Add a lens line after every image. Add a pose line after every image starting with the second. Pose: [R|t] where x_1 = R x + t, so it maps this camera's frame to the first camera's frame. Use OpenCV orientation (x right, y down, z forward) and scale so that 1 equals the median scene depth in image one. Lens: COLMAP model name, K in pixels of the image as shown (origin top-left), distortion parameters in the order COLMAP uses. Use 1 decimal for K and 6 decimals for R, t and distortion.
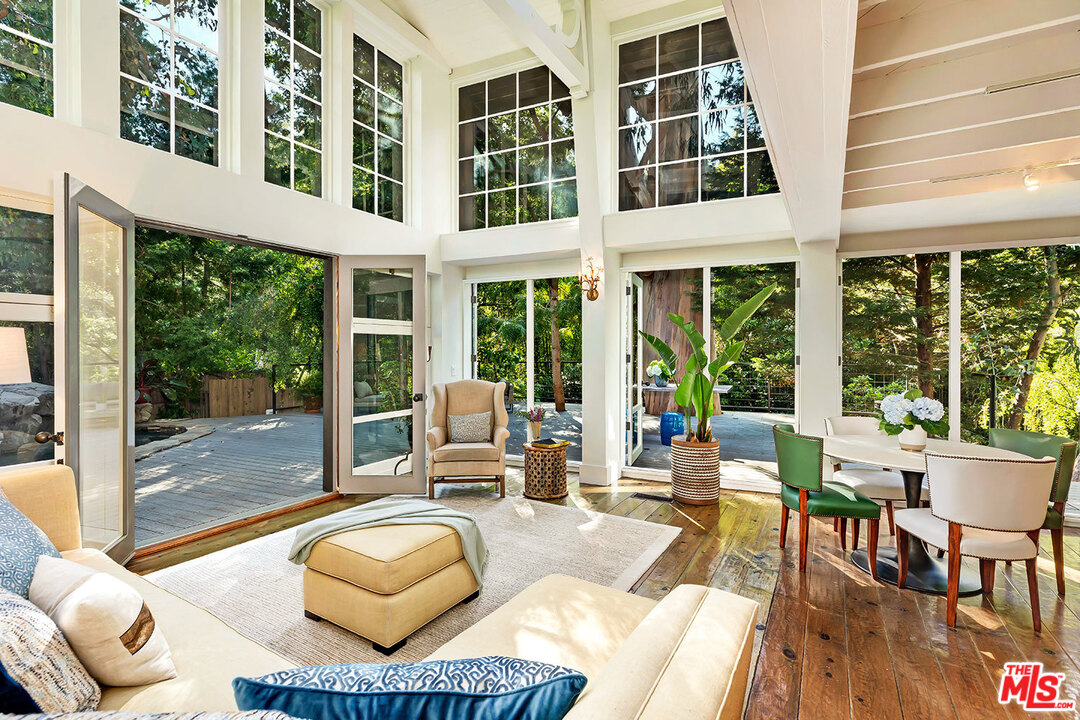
lens RADIAL K [[485.0, 0, 536.5], [0, 485.0, 352.4], [0, 0, 1]] dist [0.001794, -0.000148]
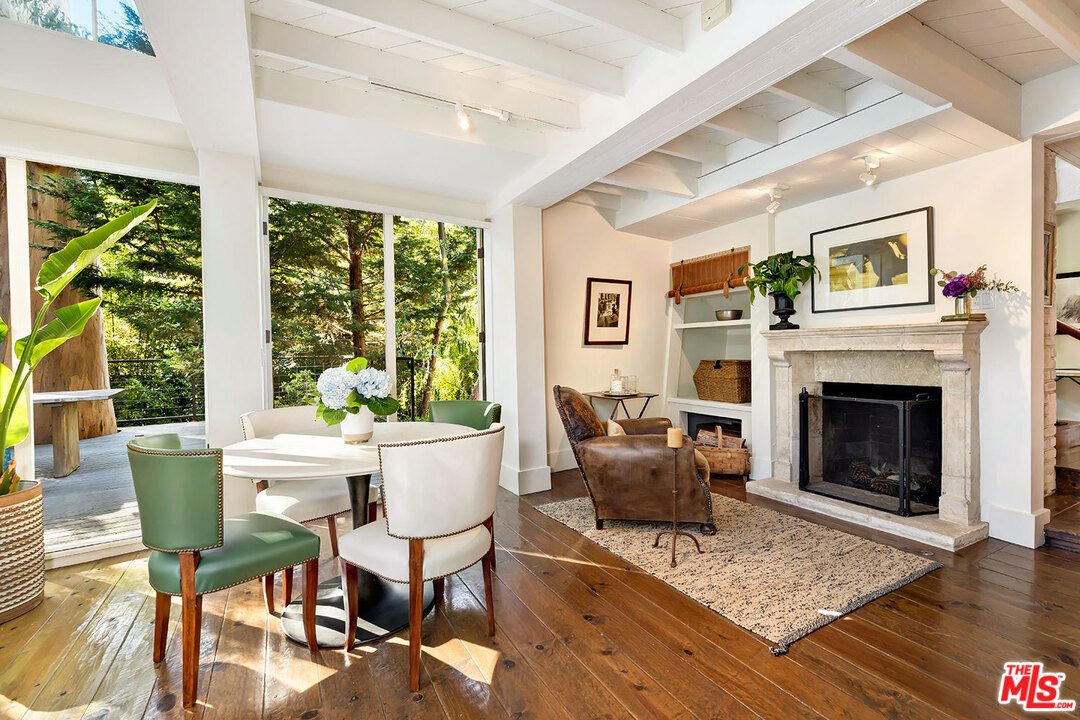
lens RADIAL K [[485.0, 0, 544.6], [0, 485.0, 356.6], [0, 0, 1]] dist [0.001794, -0.000148]
pose [[0.497561, -0.018881, 0.867224, 0.286512], [0.016735, 0.999786, 0.012165, 0.070057], [-0.867268, 0.008460, 0.497770, 0.395315]]
